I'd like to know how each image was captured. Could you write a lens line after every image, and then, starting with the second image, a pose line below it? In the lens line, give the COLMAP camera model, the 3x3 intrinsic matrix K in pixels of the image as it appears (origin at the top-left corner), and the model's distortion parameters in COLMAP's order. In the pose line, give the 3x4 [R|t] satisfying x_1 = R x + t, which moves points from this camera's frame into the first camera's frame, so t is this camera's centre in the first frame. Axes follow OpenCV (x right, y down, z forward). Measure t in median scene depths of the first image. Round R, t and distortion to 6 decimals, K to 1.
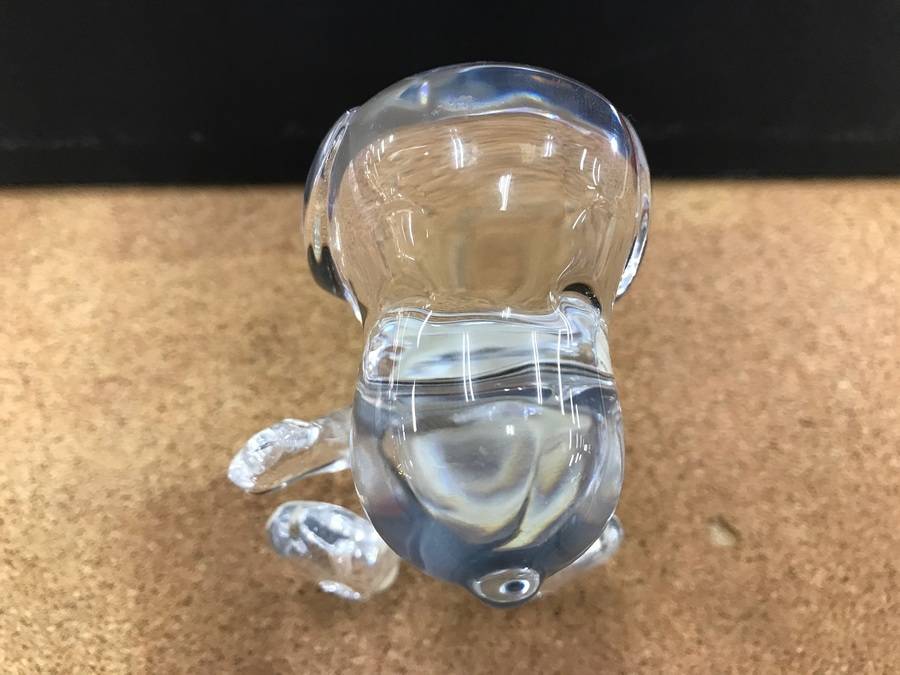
lens RADIAL K [[770.4, 0, 448.1], [0, 770.4, 340.6], [0, 0, 1]] dist [-0.018151, -0.004538]
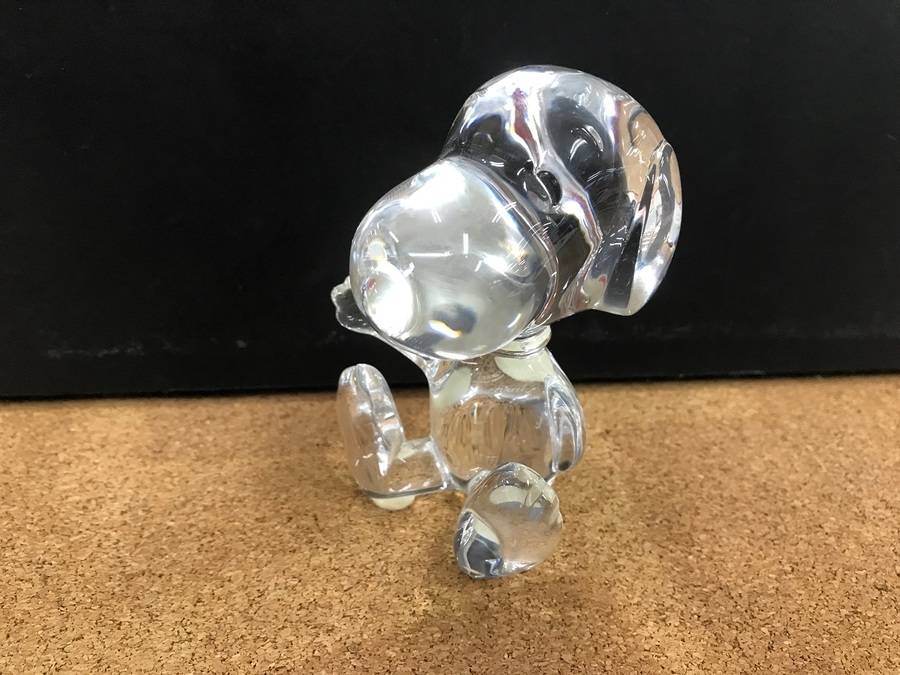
lens RADIAL K [[770.4, 0, 449.6], [0, 770.4, 335.1], [0, 0, 1]] dist [-0.018151, -0.004538]
pose [[0.997389, -0.025966, 0.067379, -0.124589], [0.051089, 0.913186, -0.404329, 0.176353], [-0.051031, 0.406715, 0.912128, 0.030872]]
